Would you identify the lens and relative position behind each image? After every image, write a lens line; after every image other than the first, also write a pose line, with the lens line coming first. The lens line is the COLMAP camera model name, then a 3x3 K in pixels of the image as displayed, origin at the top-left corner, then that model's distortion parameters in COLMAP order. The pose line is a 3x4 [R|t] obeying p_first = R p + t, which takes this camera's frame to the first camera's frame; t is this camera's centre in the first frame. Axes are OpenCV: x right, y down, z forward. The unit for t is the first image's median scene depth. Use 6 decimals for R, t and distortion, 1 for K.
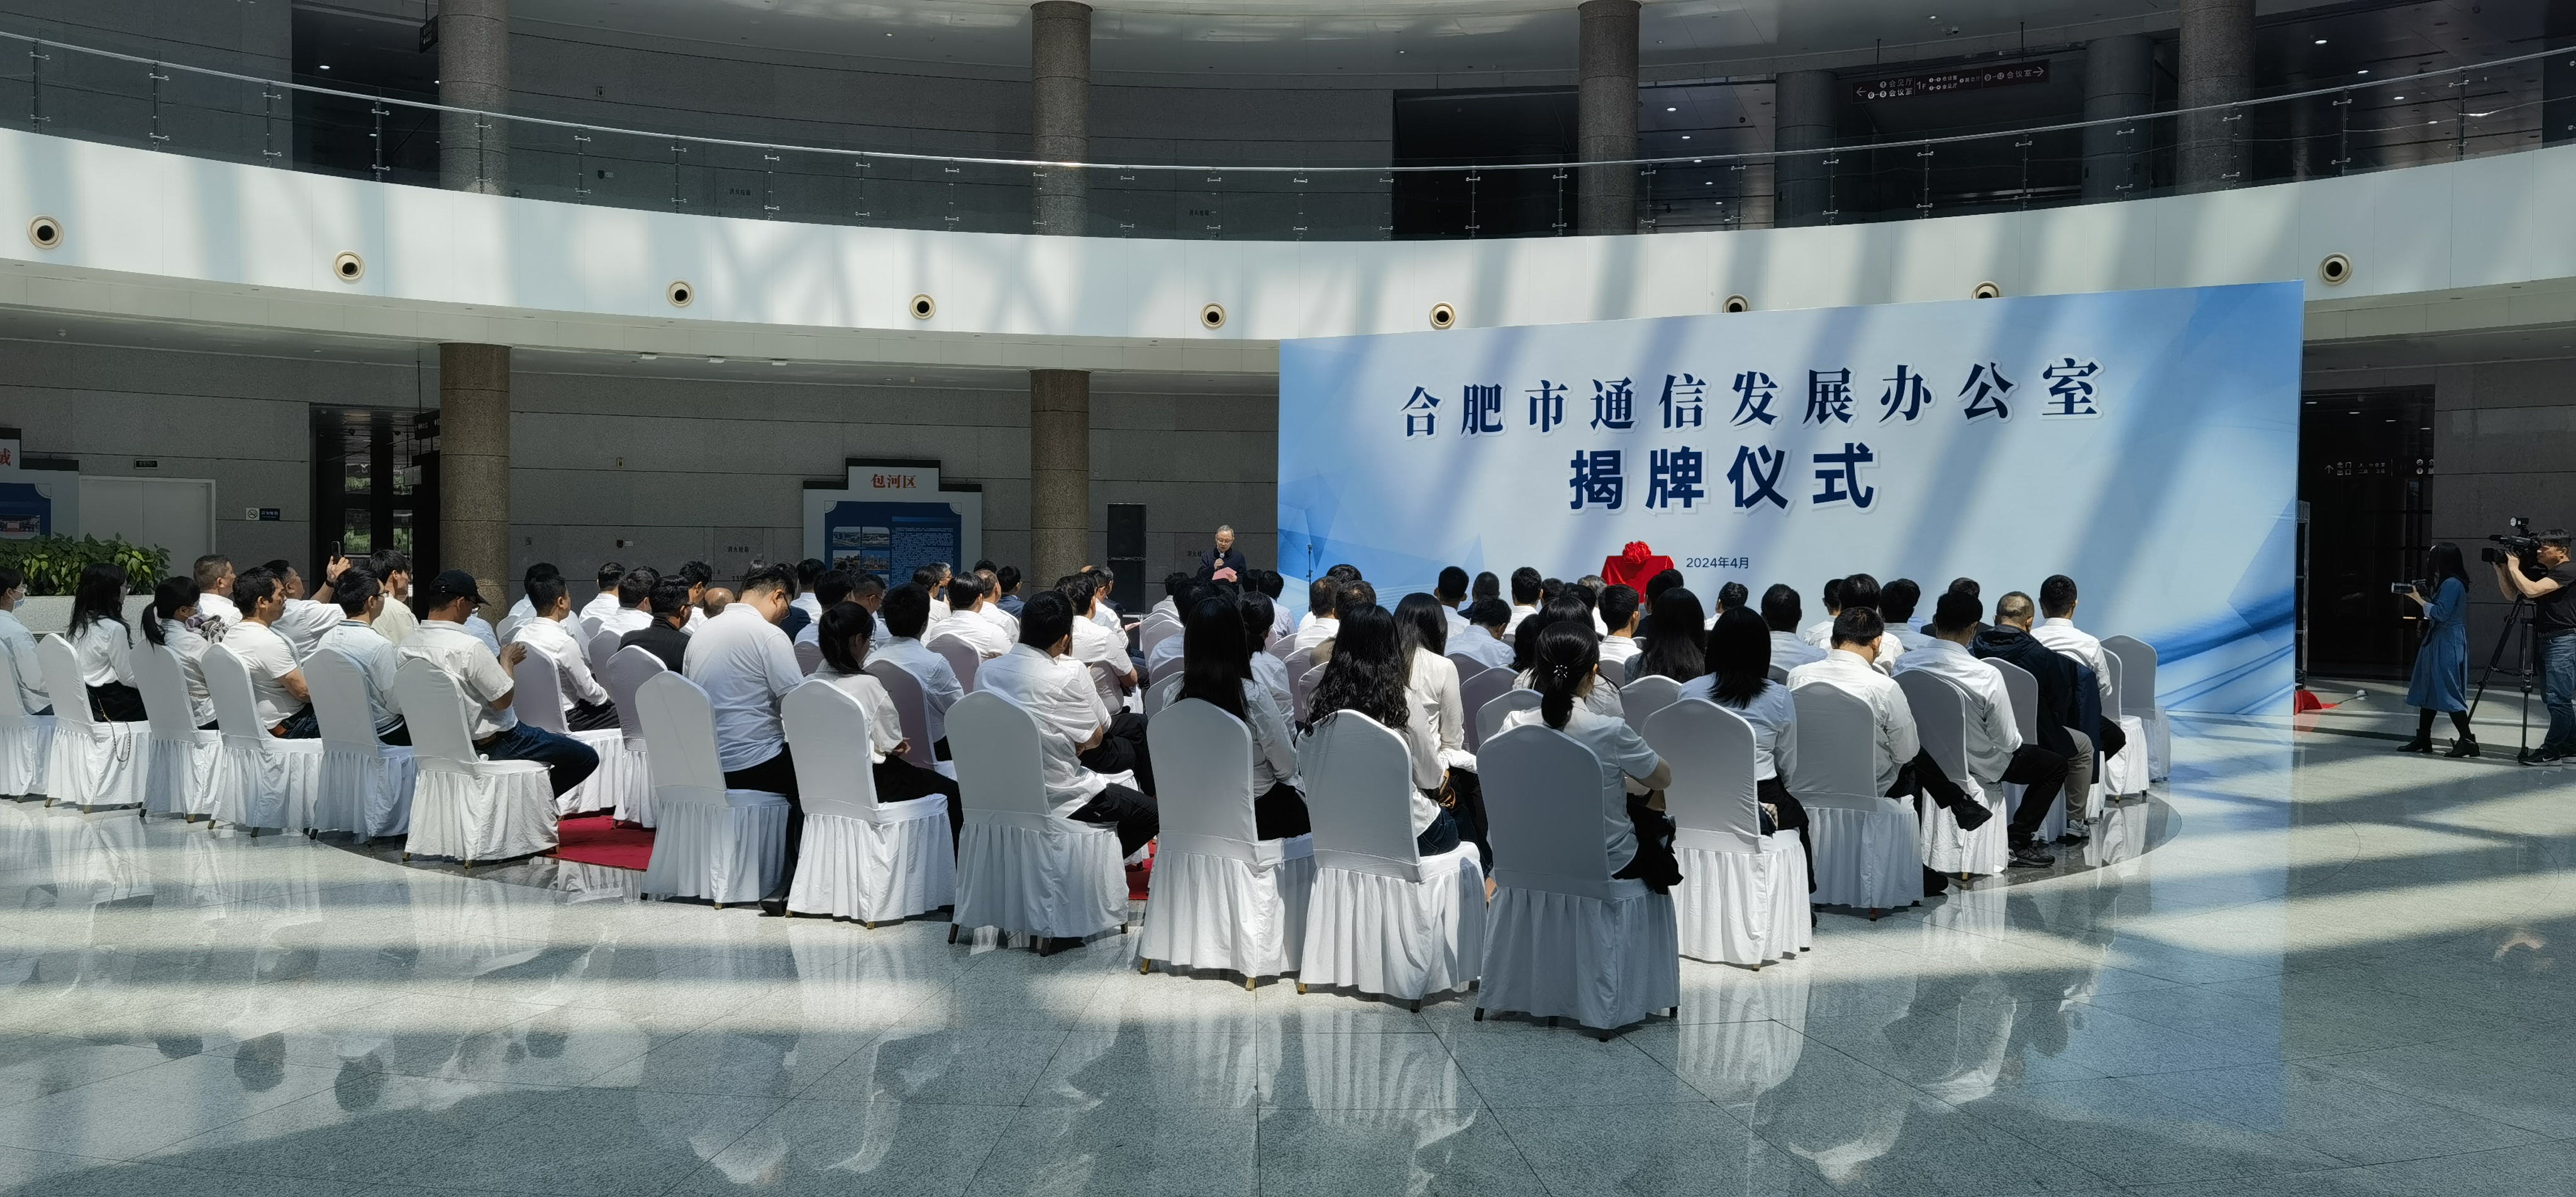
lens RADIAL K [[2209.6, 0, 1229.2], [0, 2209.6, 665.2], [0, 0, 1]] dist [0.239068, -0.388825]
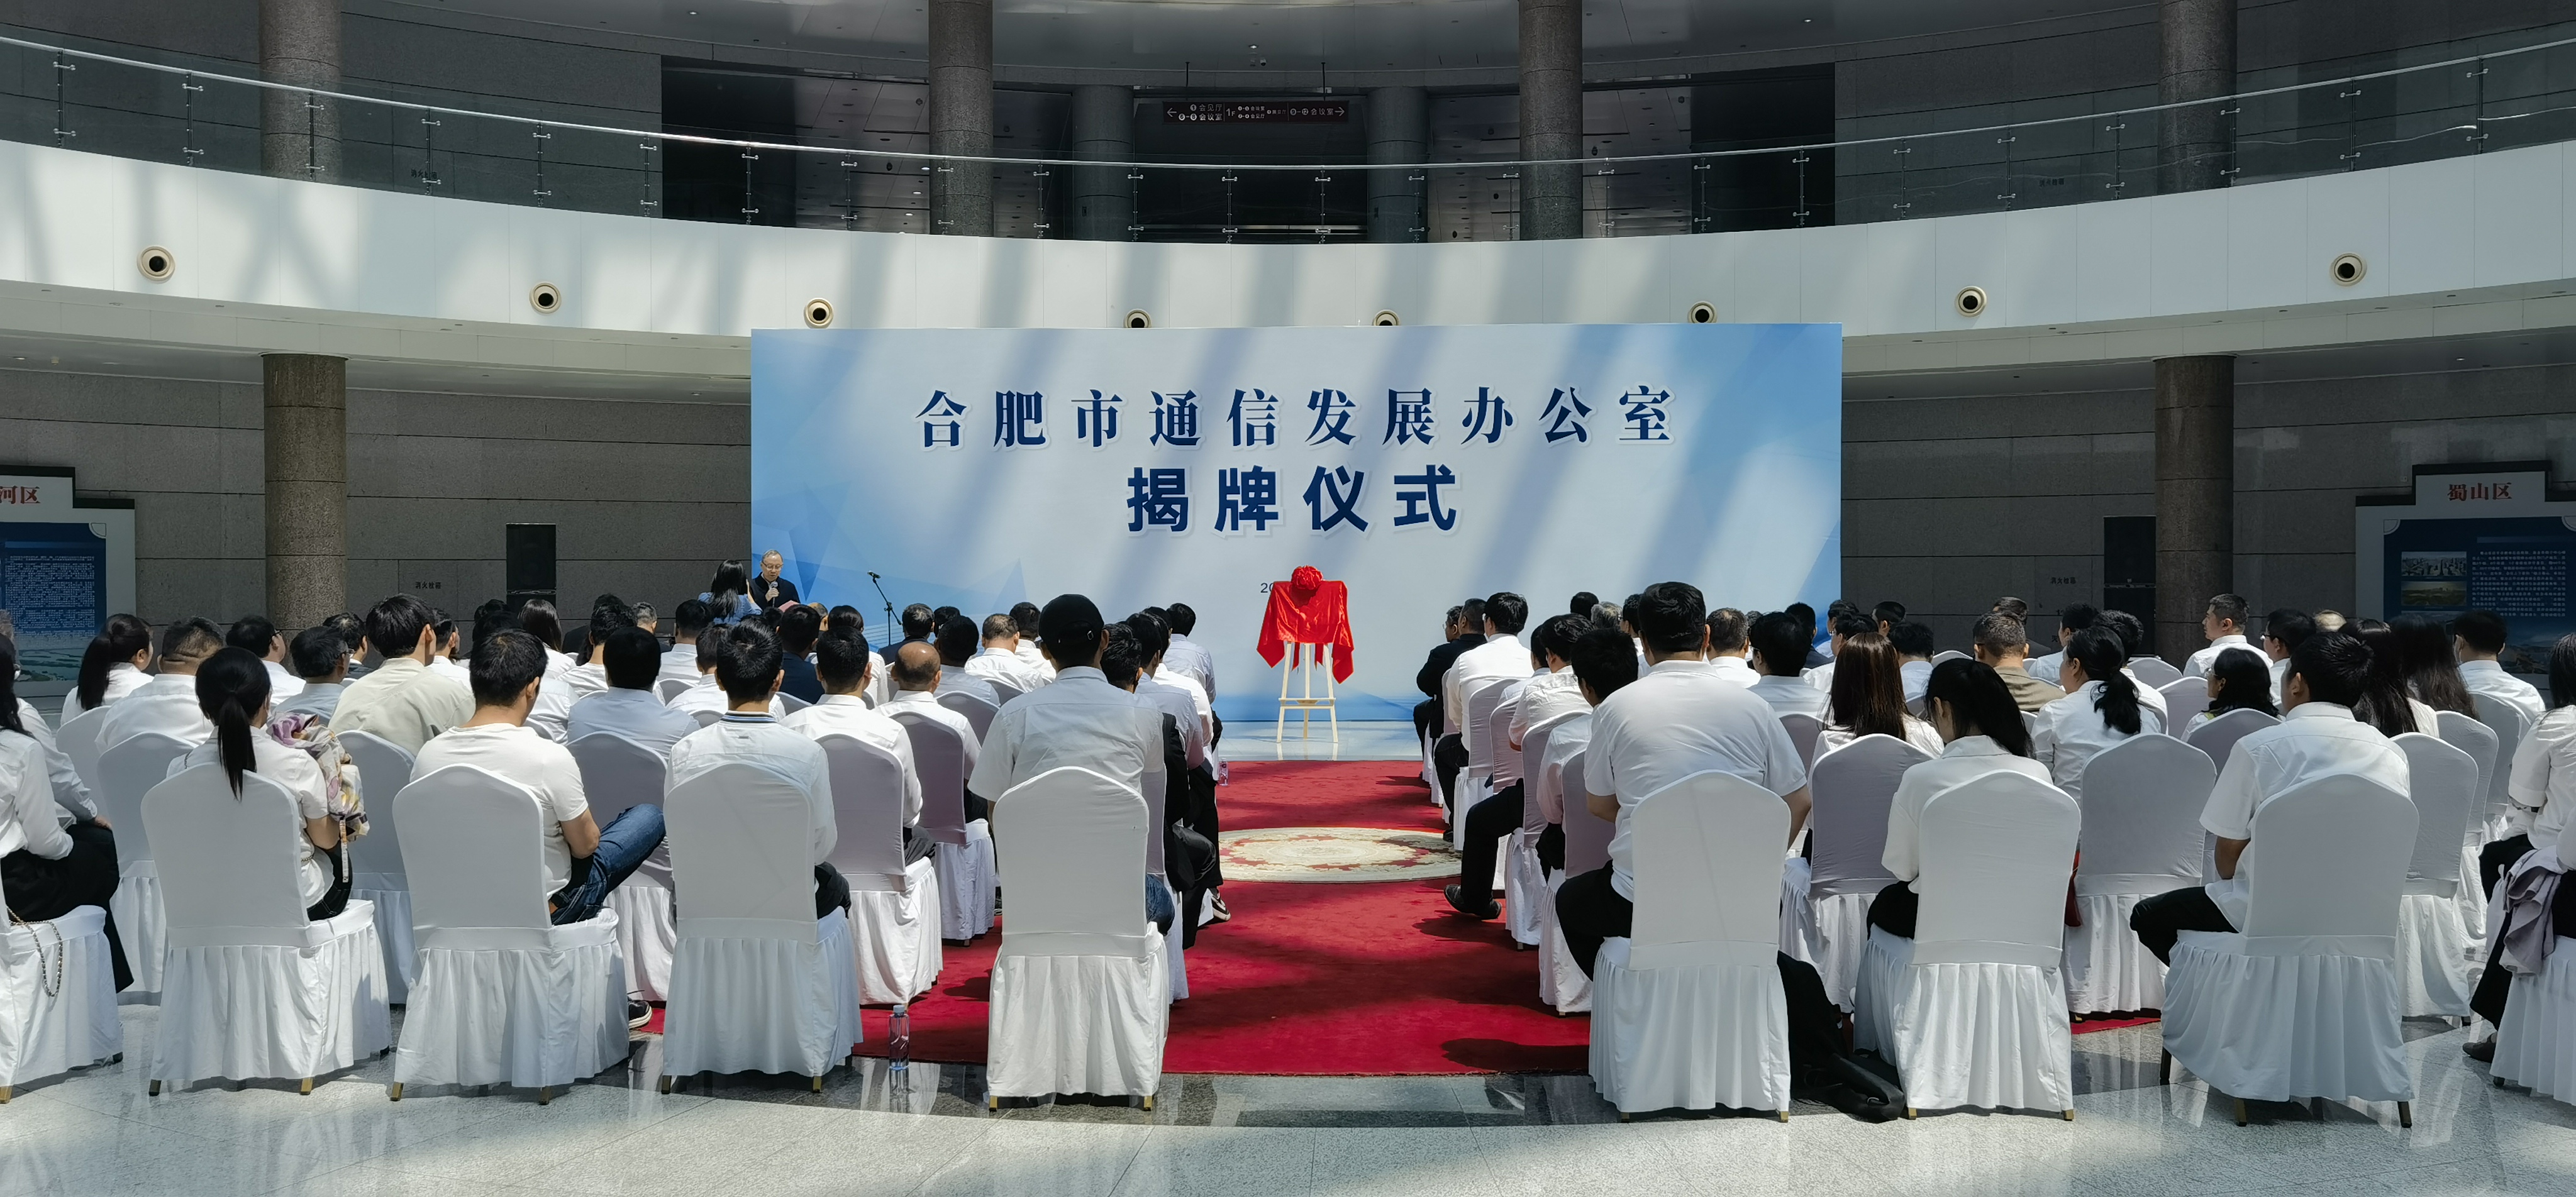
lens RADIAL K [[2209.6, 0, 1229.2], [0, 2209.6, 665.2], [0, 0, 1]] dist [0.239068, -0.388825]
pose [[0.860521, -0.035894, 0.508149, -0.286326], [0.040652, 0.999172, 0.001737, -0.015597], [-0.507790, 0.019163, 0.861268, 0.200261]]
